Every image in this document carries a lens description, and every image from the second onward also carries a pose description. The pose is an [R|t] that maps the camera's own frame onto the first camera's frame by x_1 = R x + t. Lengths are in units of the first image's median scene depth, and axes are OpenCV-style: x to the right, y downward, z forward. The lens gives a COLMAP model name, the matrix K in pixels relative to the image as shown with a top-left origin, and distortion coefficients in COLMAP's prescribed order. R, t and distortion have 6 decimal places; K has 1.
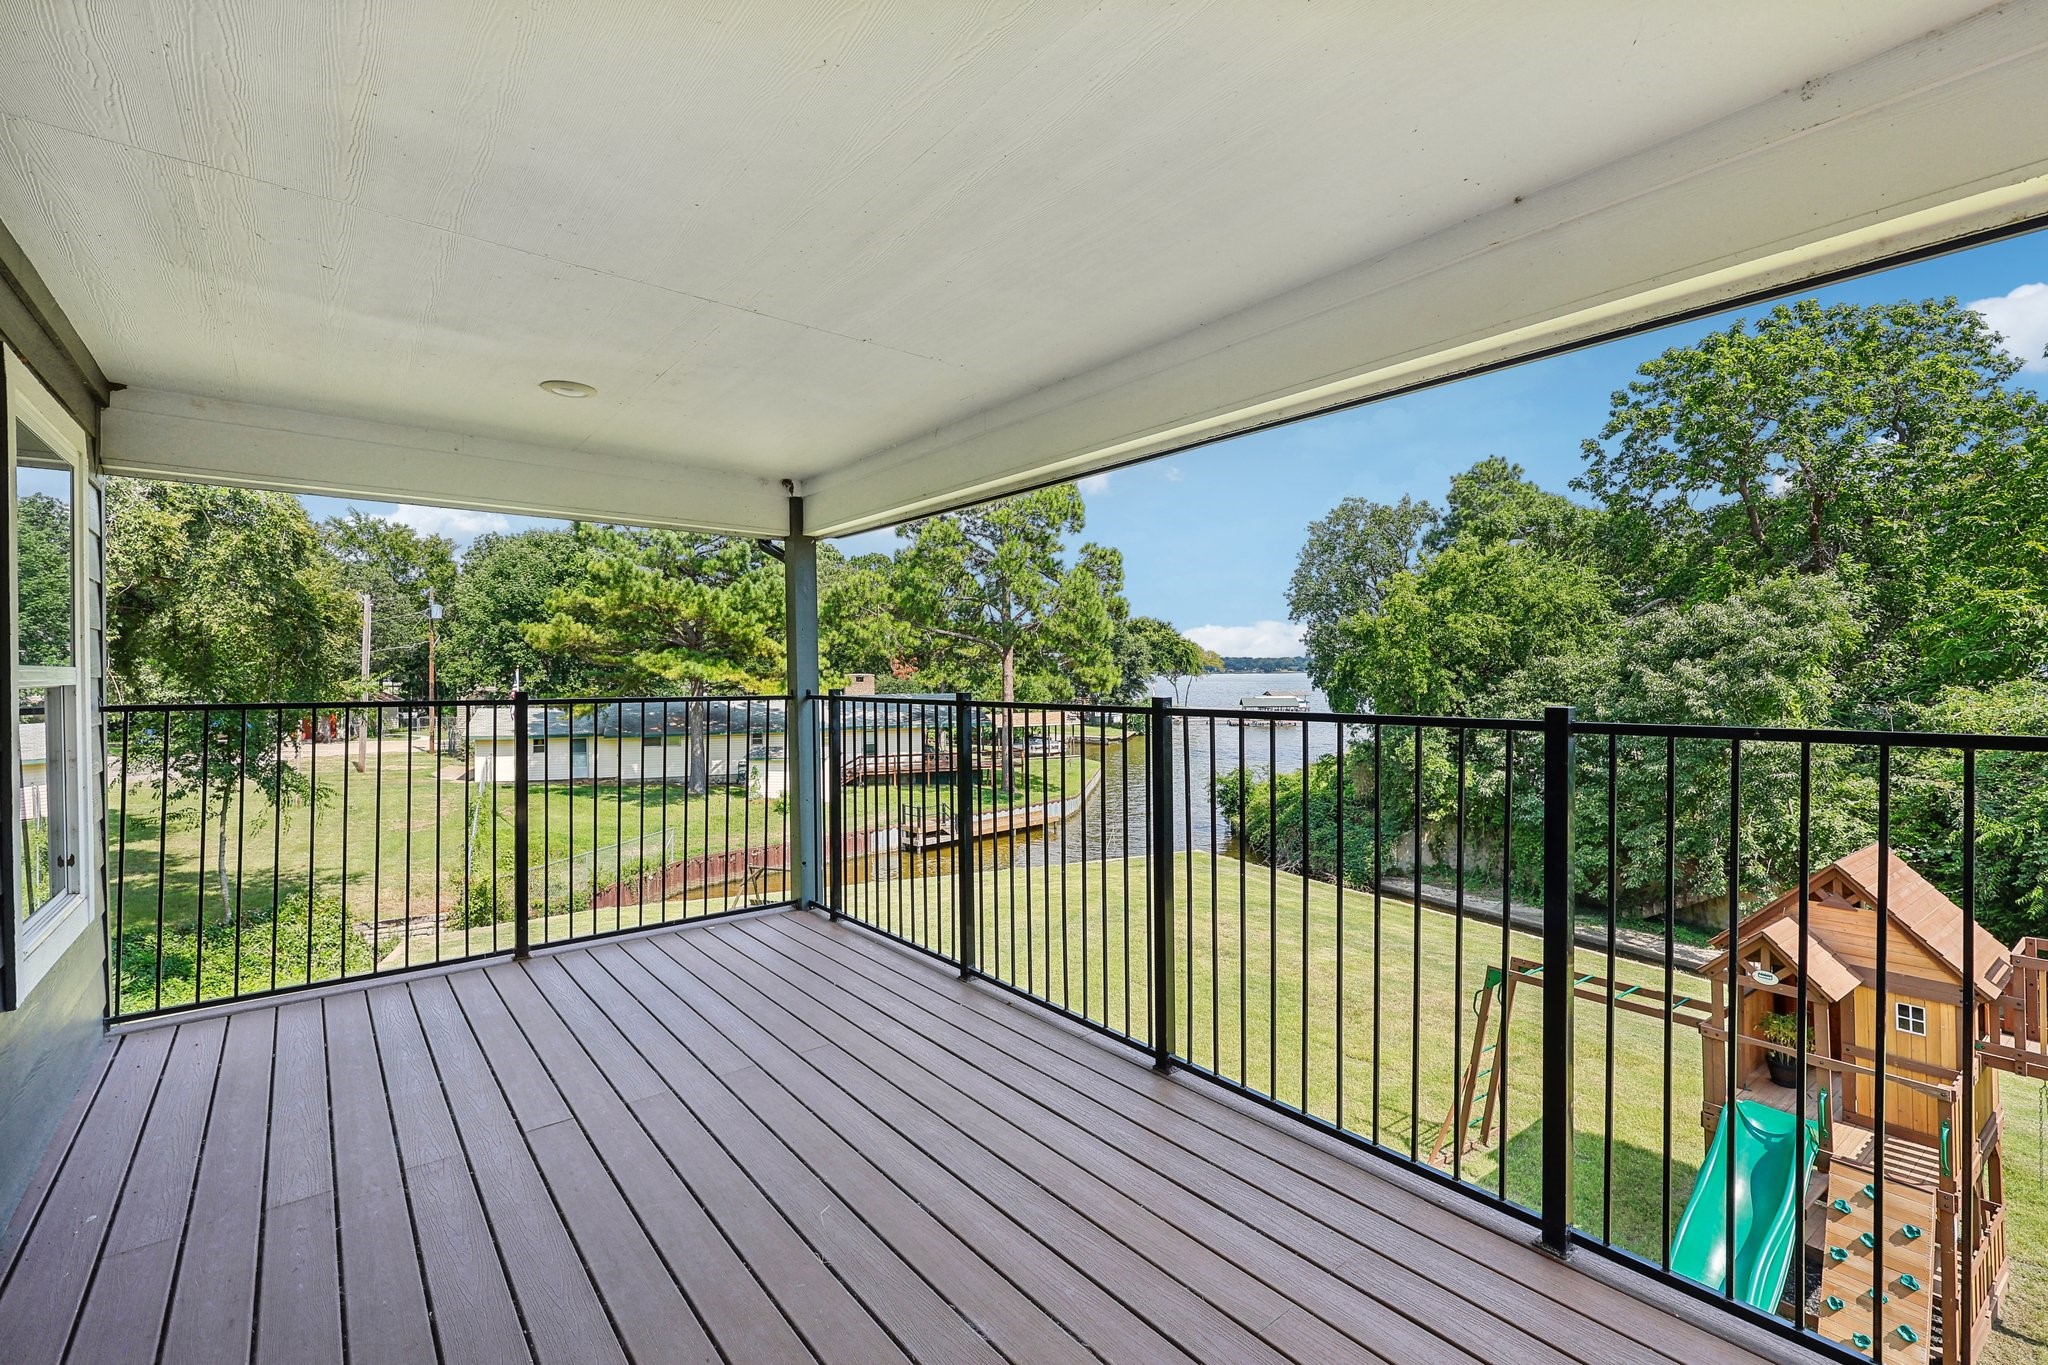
lens RADIAL K [[876.4, 0, 1034.7], [0, 876.4, 674.1], [0, 0, 1]] dist [0.001340, 0.000012]
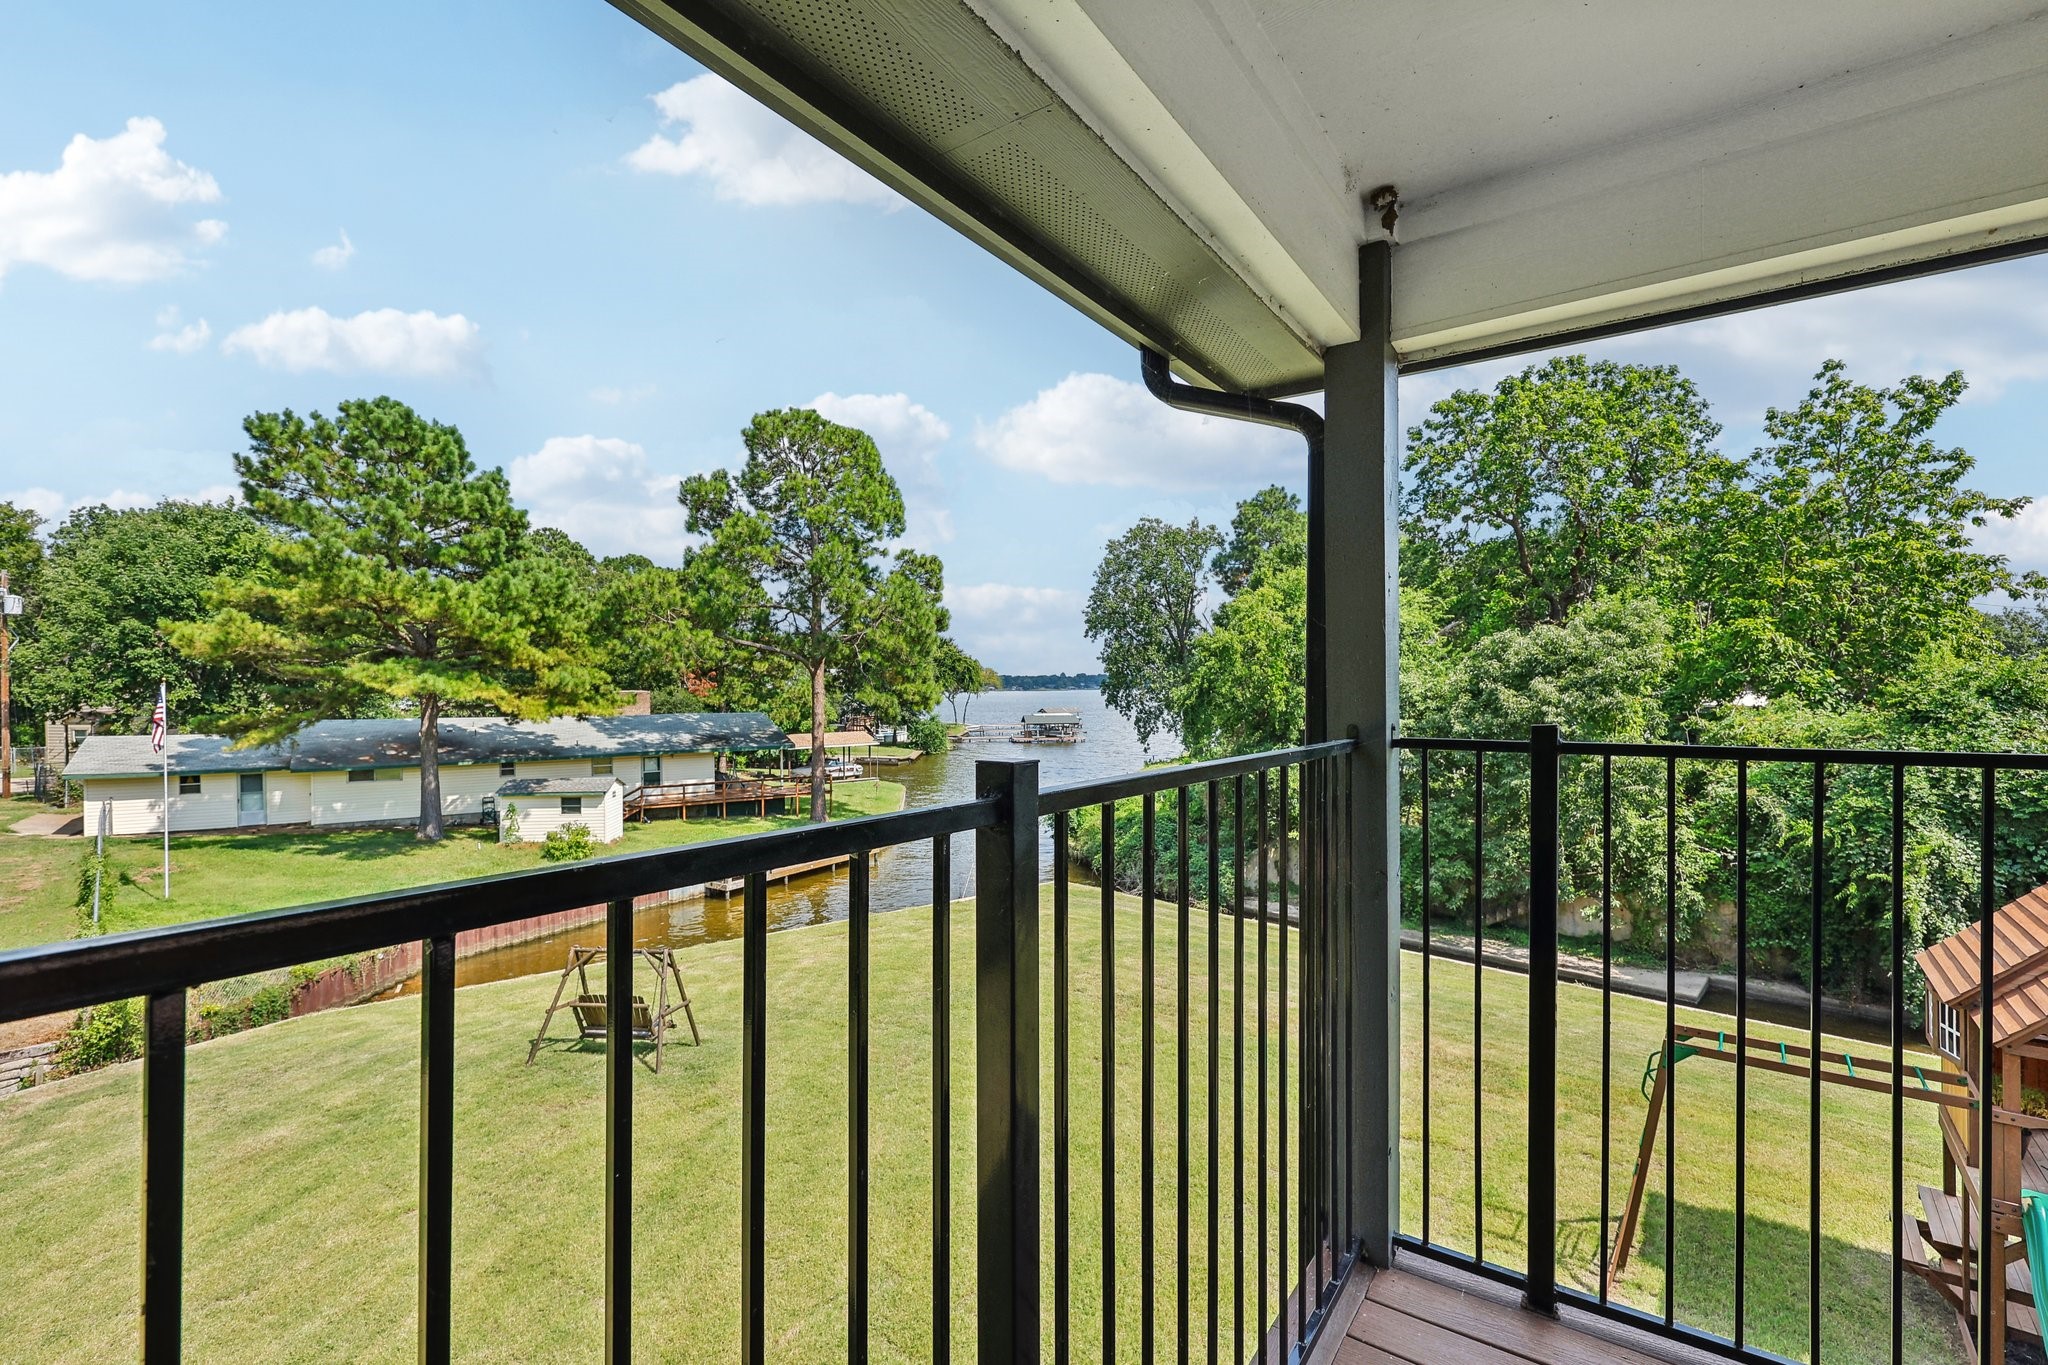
lens RADIAL K [[876.4, 0, 1025.0], [0, 876.4, 707.5], [0, 0, 1]] dist [0.001340, 0.000012]
pose [[0.965741, -0.003191, 0.259489, -0.079062], [-0.001587, 0.999833, 0.018203, 0.000417], [-0.259504, -0.017991, 0.965574, 0.098122]]
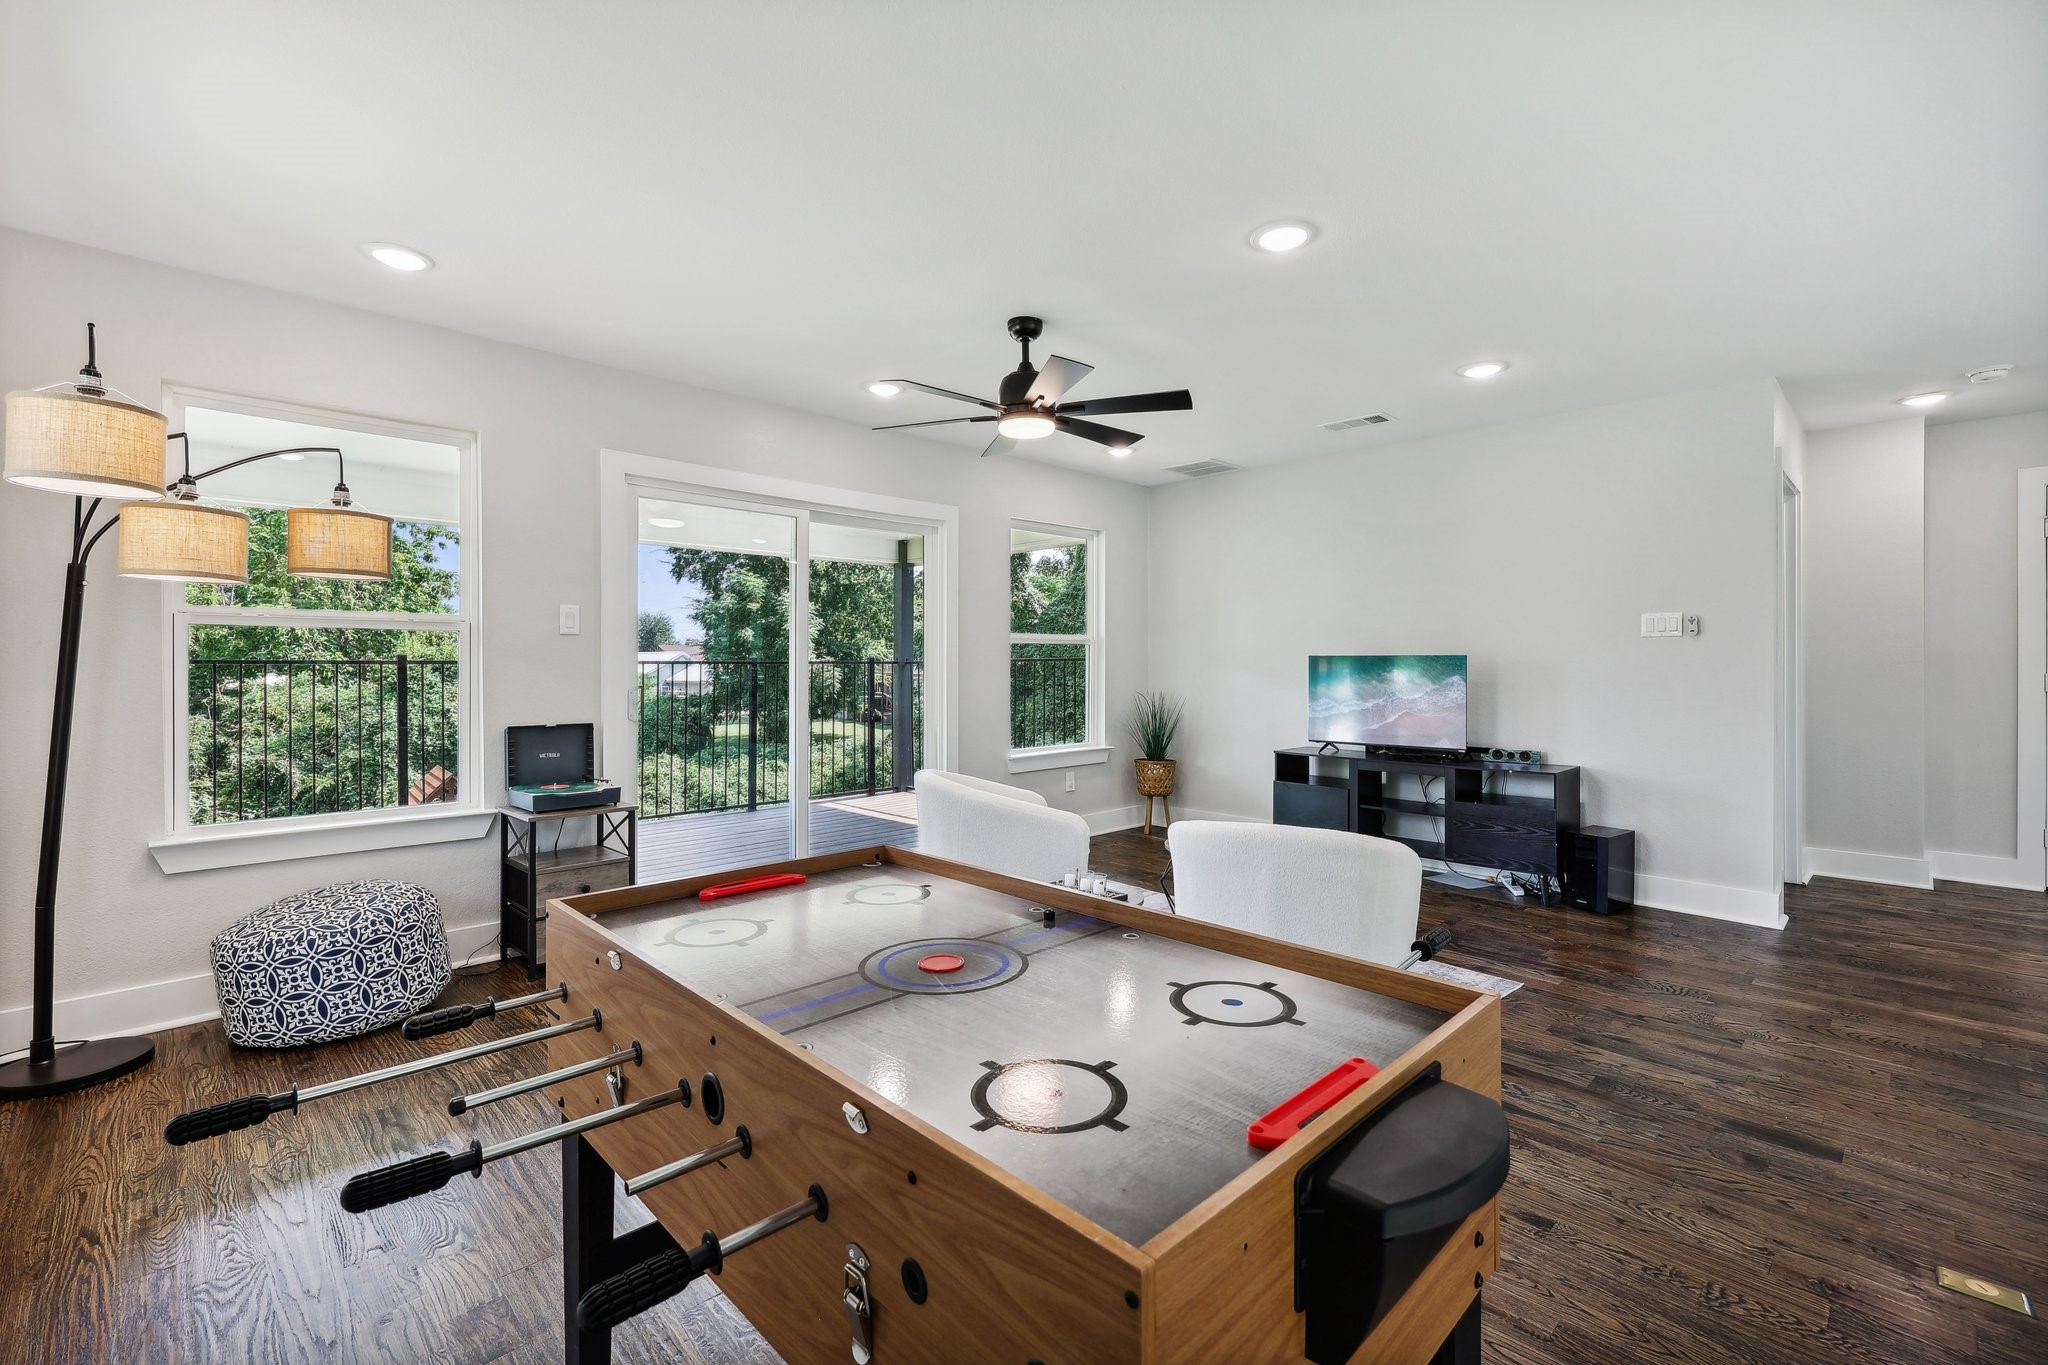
lens RADIAL K [[876.4, 0, 1038.2], [0, 876.4, 665.9], [0, 0, 1]] dist [0.001340, 0.000012]
pose [[-0.090513, 0.007612, 0.995866, -0.184166], [0.007246, 0.999949, -0.006985, 0.006427], [-0.995869, 0.006584, -0.090564, 0.009166]]
